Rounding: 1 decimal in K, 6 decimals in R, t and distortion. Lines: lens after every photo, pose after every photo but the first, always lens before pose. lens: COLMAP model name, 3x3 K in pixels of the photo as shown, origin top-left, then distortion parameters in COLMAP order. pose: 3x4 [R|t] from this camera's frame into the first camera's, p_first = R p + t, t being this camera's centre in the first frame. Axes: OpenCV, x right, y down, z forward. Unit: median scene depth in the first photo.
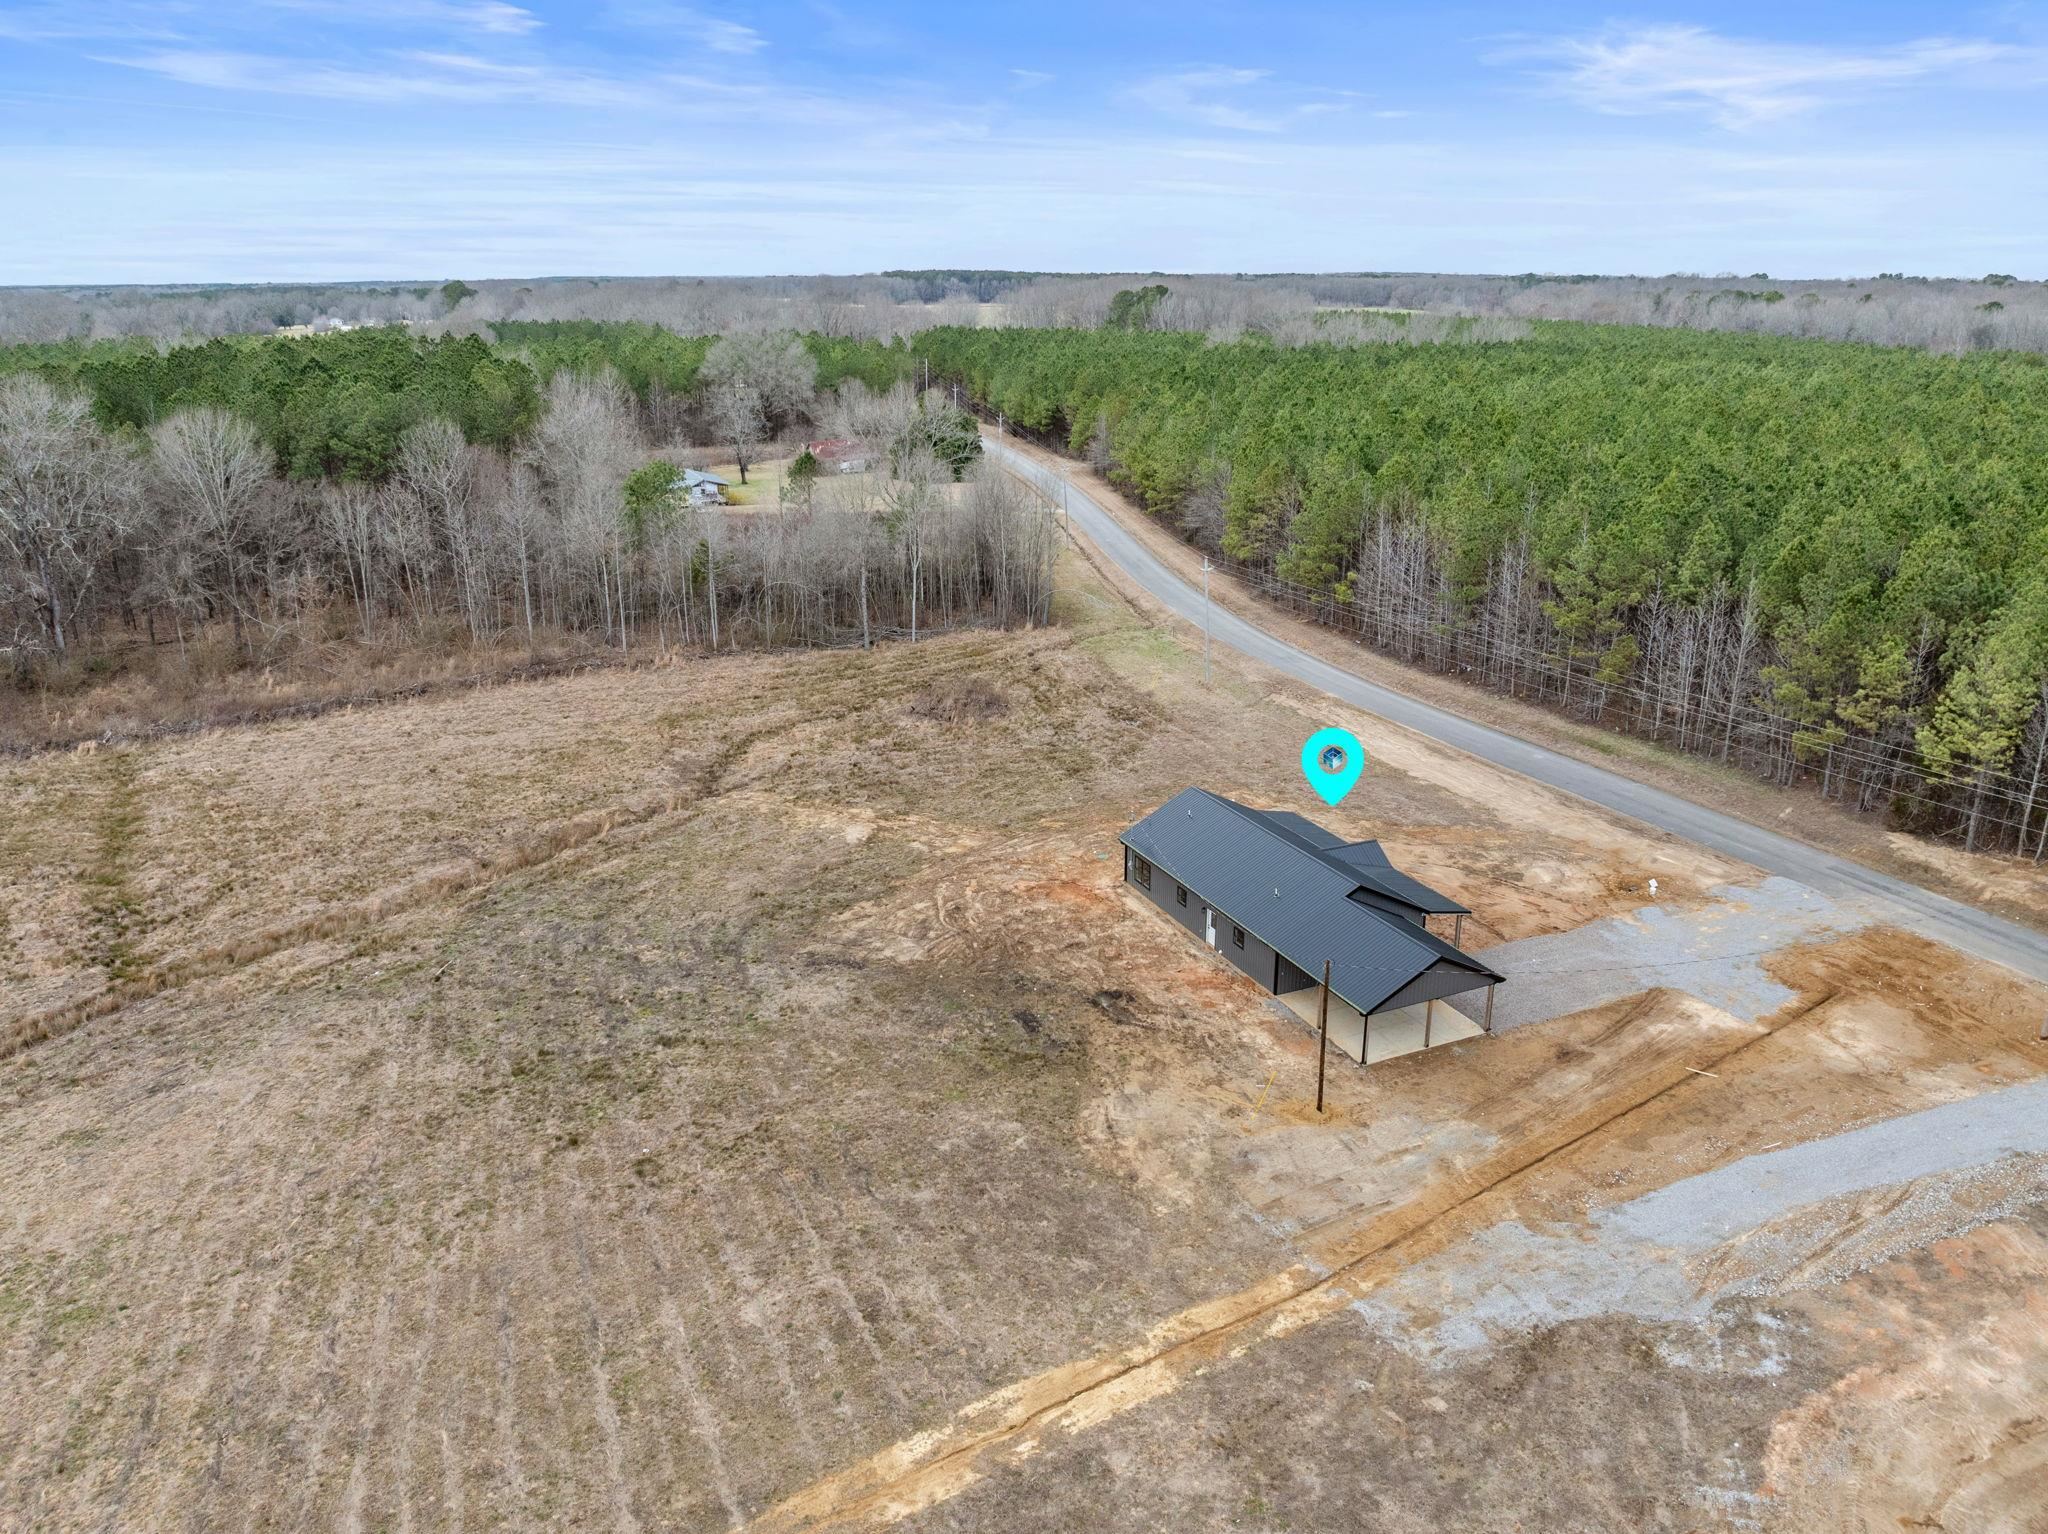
lens RADIAL K [[1449.2, 0, 1032.8], [0, 1449.2, 767.3], [0, 0, 1]] dist [-0.039043, -0.006480]
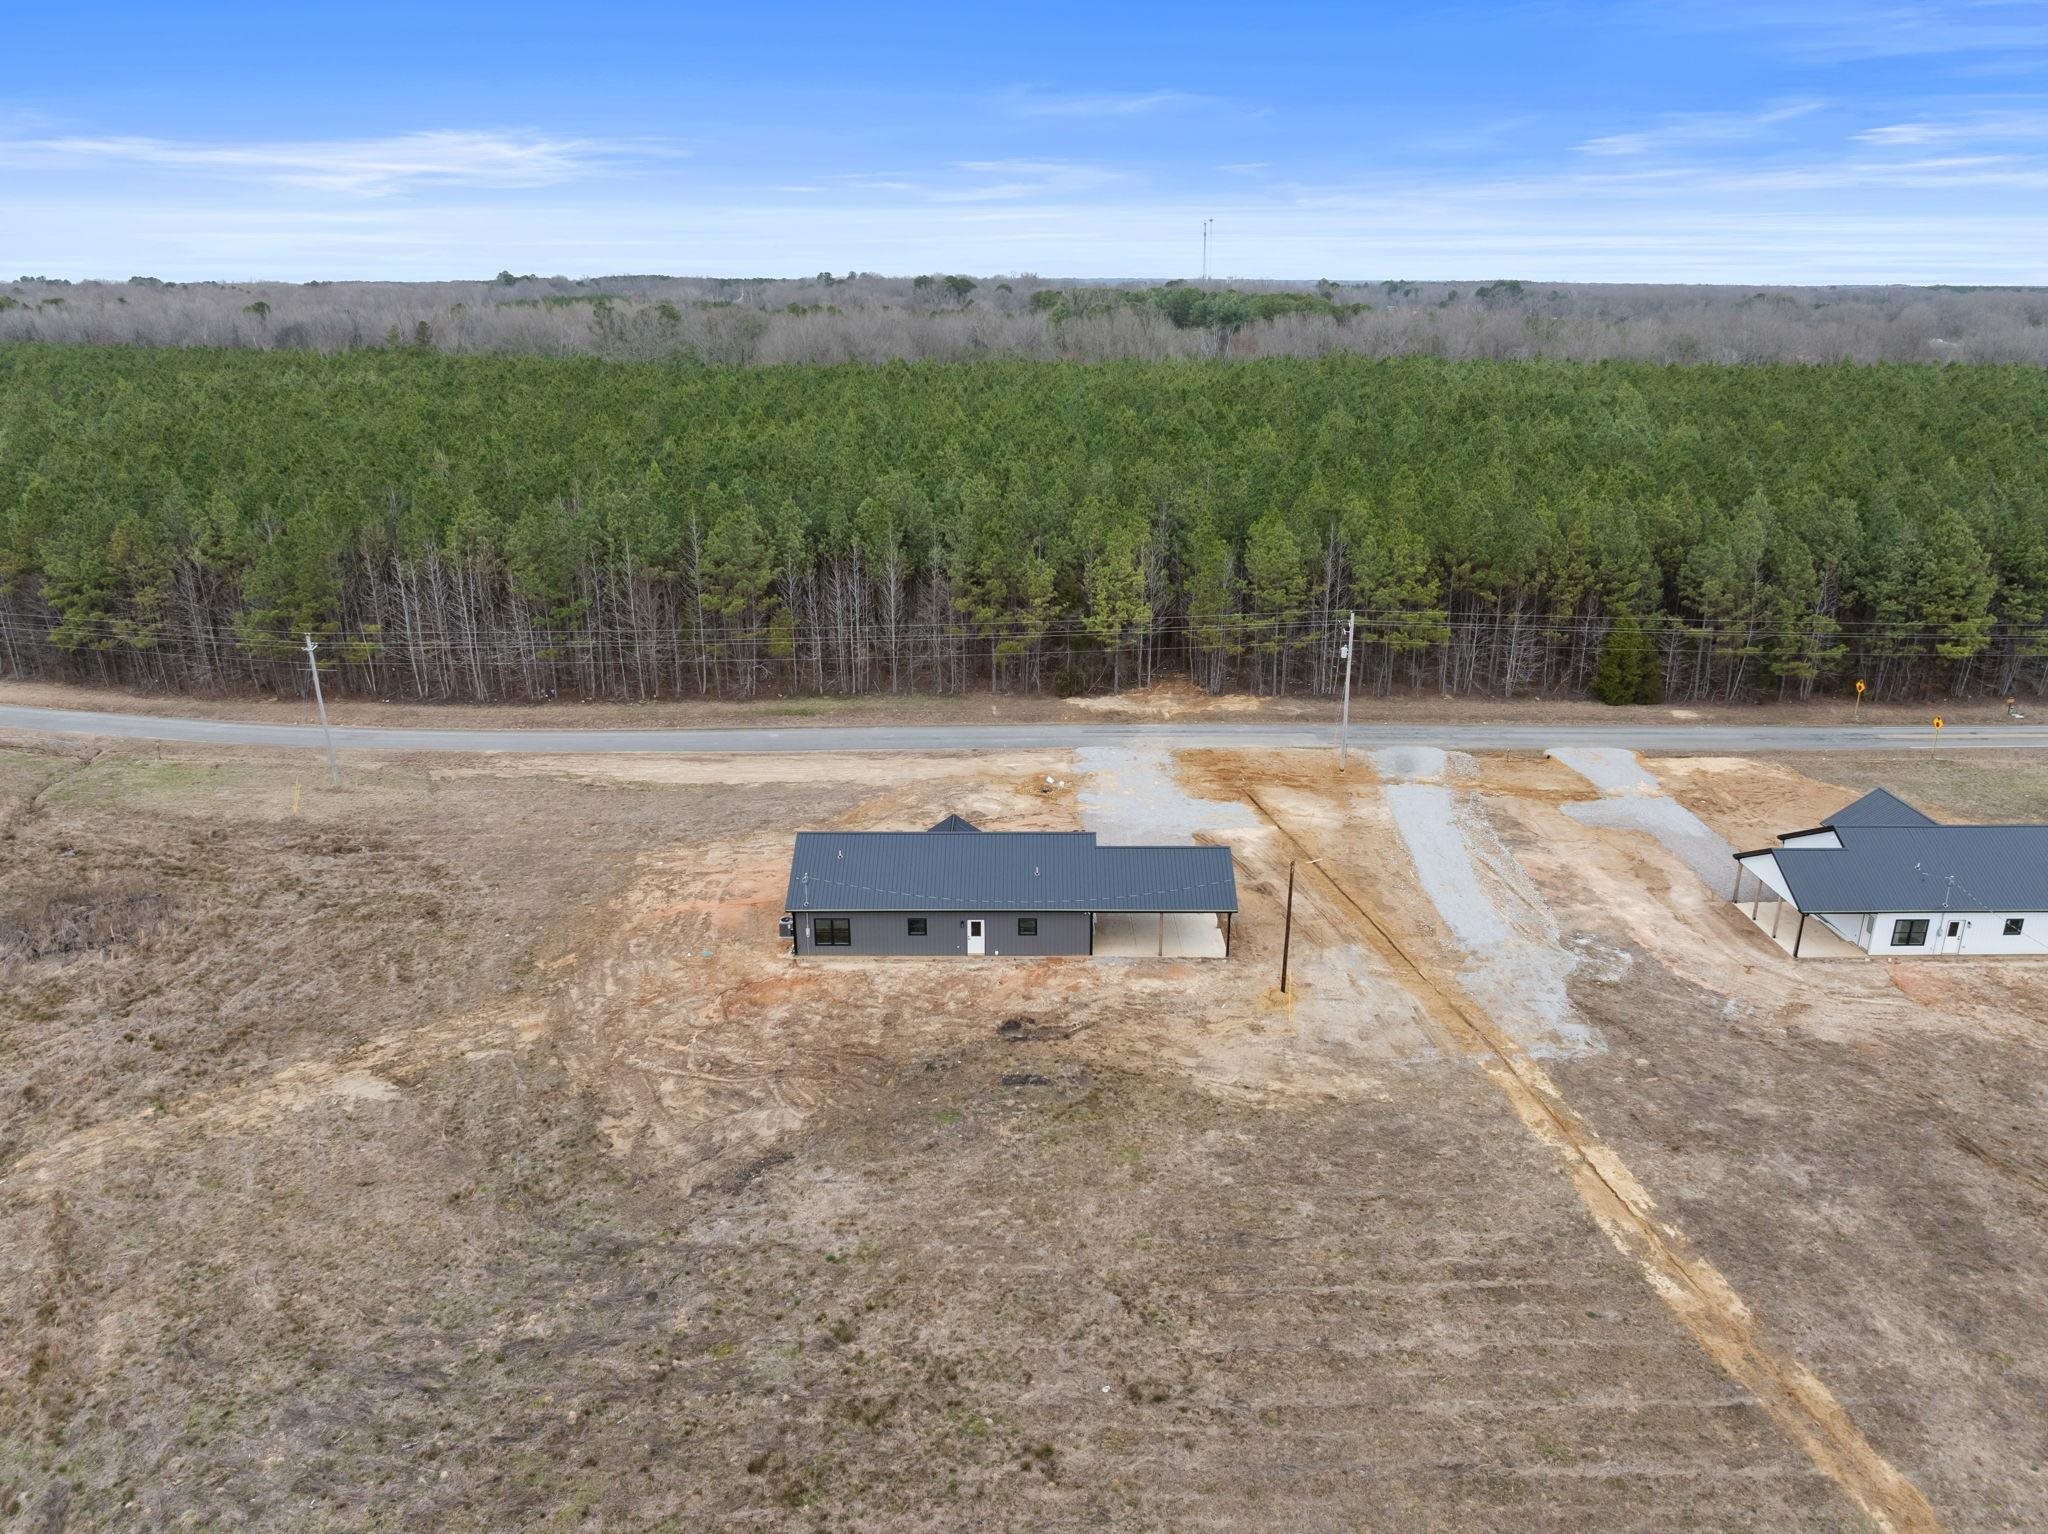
lens RADIAL K [[1449.2, 0, 1032.8], [0, 1449.2, 767.3], [0, 0, 1]] dist [-0.039043, -0.006480]
pose [[0.412631, -0.287851, 0.864220, -0.757060], [0.289425, 0.941022, 0.175243, -0.178601], [-0.863695, 0.177817, 0.471607, 0.524338]]
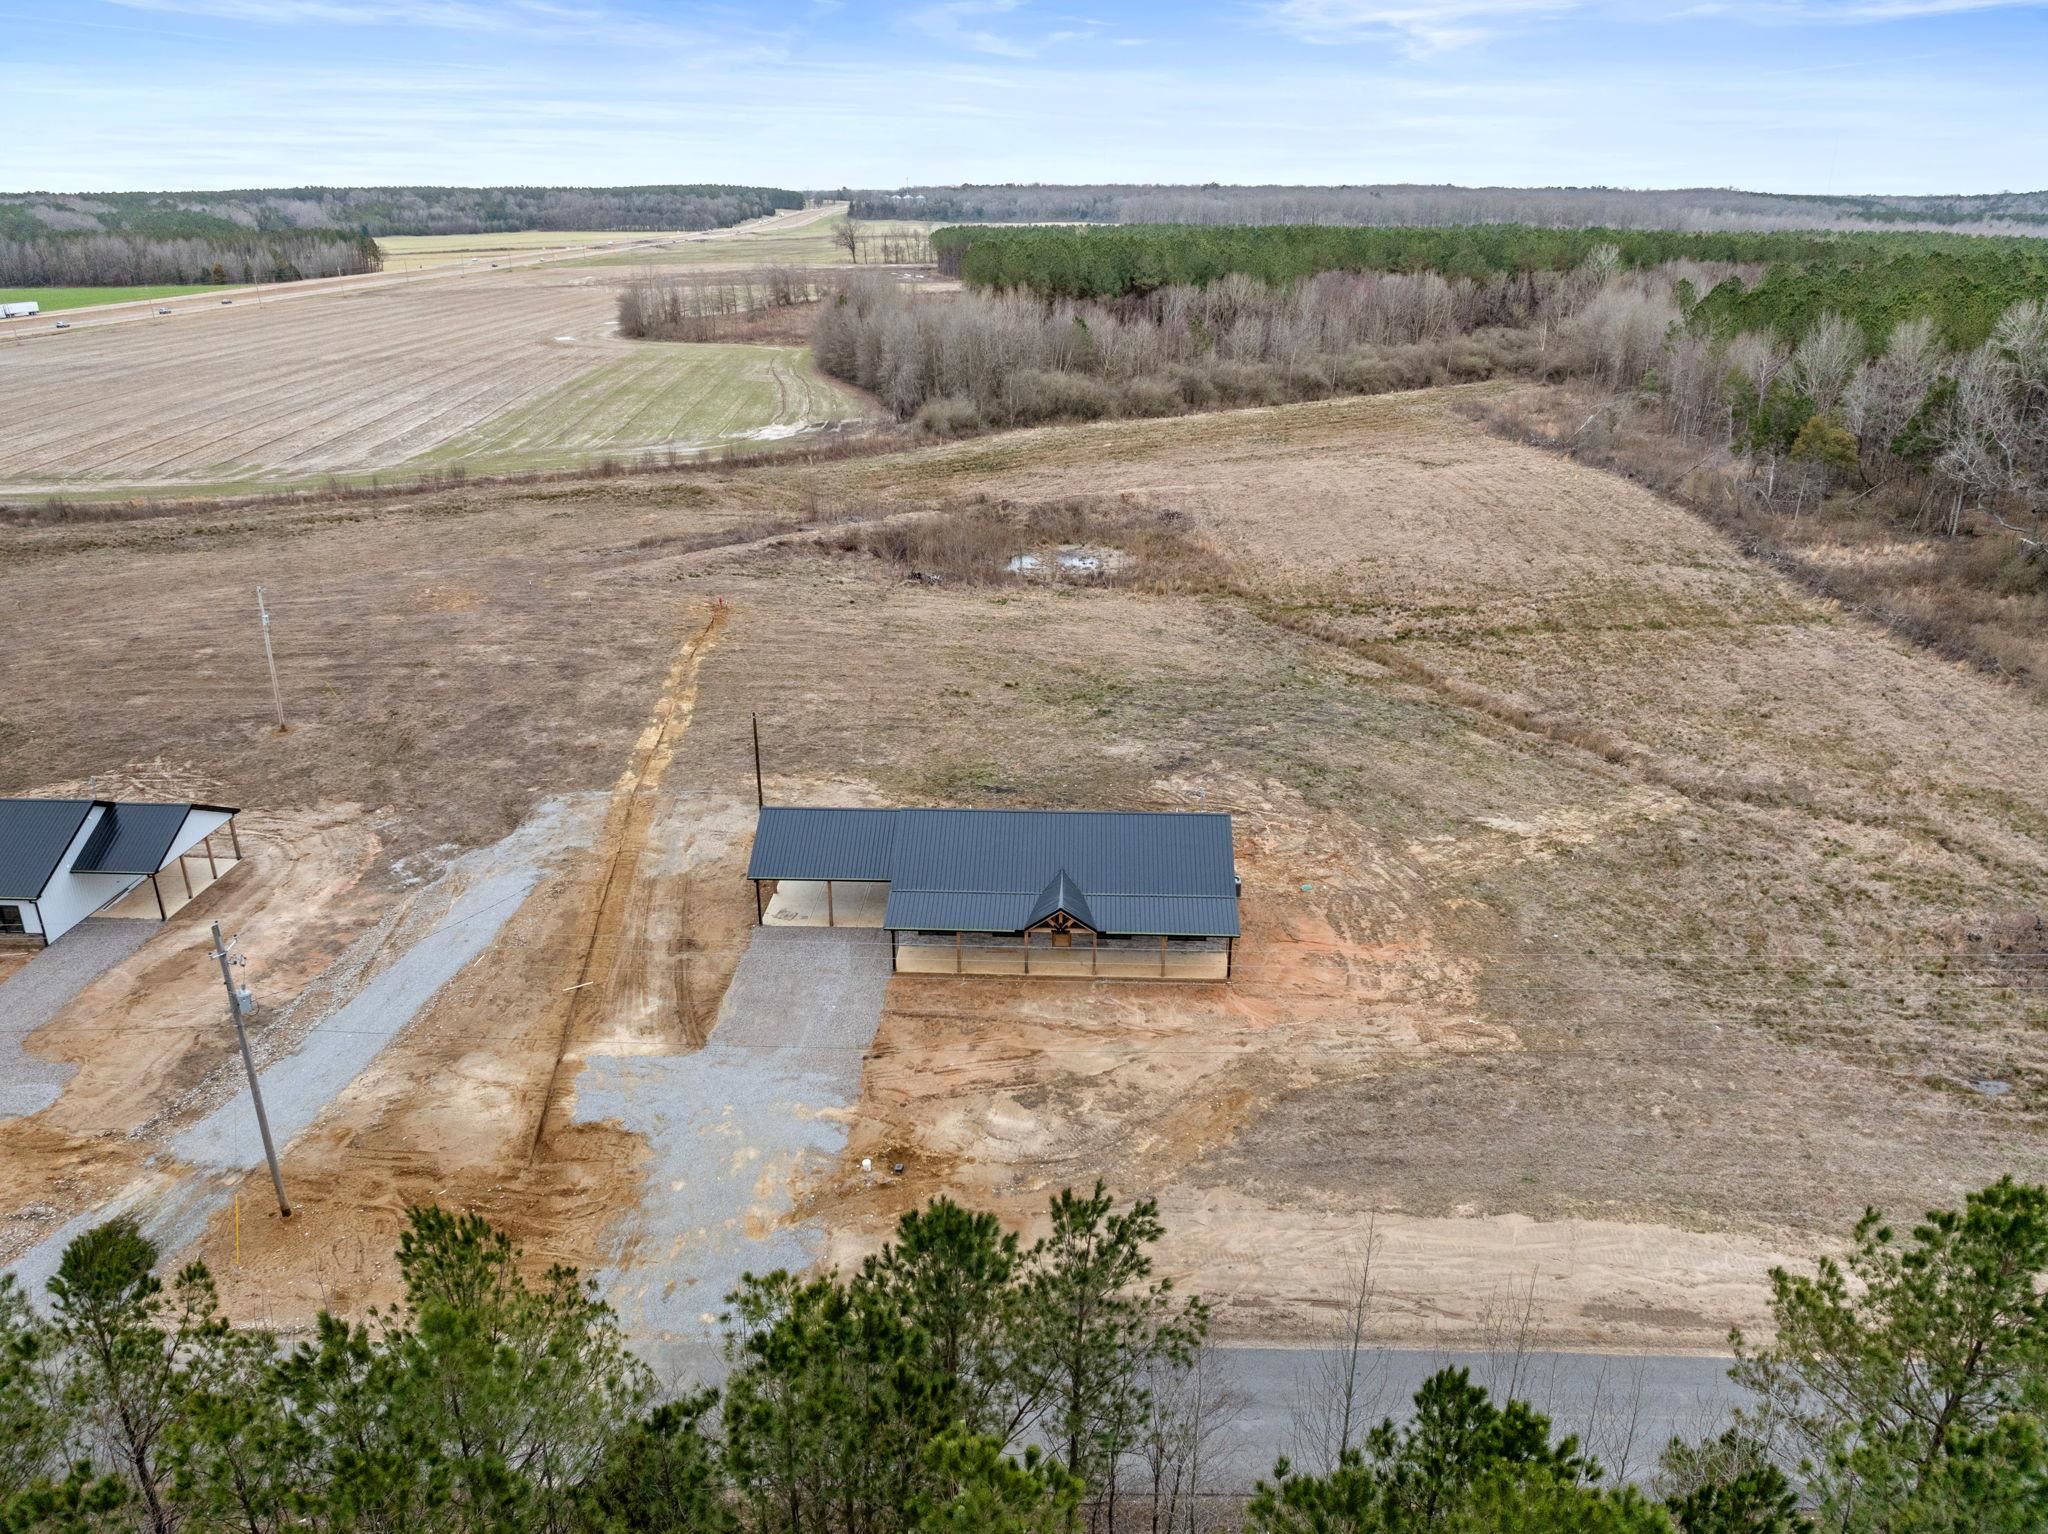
lens RADIAL K [[1455.8, 0, 1029.8], [0, 1455.8, 766.8], [0, 0, 1]] dist [-0.035397, 0.001720]
pose [[-0.453864, 0.333146, -0.826451, 1.043245], [-0.283506, 0.825297, 0.488375, -0.476343], [0.844767, 0.455960, -0.280124, 1.384687]]
